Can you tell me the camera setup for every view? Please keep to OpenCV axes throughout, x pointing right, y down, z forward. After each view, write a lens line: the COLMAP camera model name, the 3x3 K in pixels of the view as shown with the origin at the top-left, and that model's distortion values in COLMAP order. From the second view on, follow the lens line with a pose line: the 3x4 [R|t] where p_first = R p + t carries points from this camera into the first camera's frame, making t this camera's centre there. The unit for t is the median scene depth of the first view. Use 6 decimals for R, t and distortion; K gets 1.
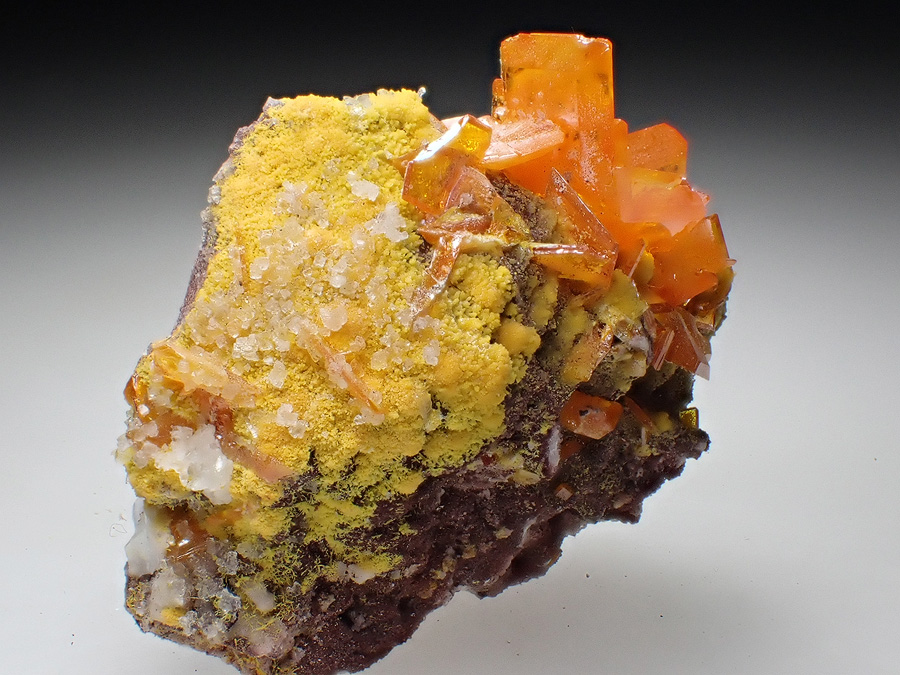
lens RADIAL K [[2830.0, 0, 454.5], [0, 2830.0, 330.2], [0, 0, 1]] dist [0.266834, 0.000000]
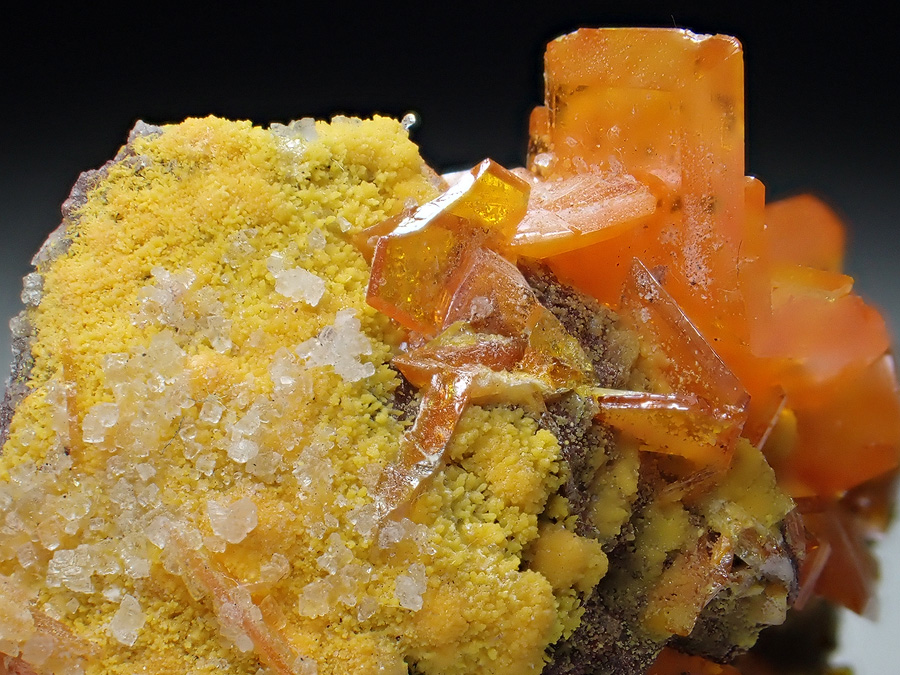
lens RADIAL K [[2830.0, 0, 451.9], [0, 2830.0, 330.4], [0, 0, 1]] dist [0.266834, 0.000000]
pose [[0.999677, 0.025281, -0.002475, -0.000281], [-0.025369, 0.998599, -0.046440, -0.015605], [0.001298, 0.046487, 0.998918, 0.439161]]
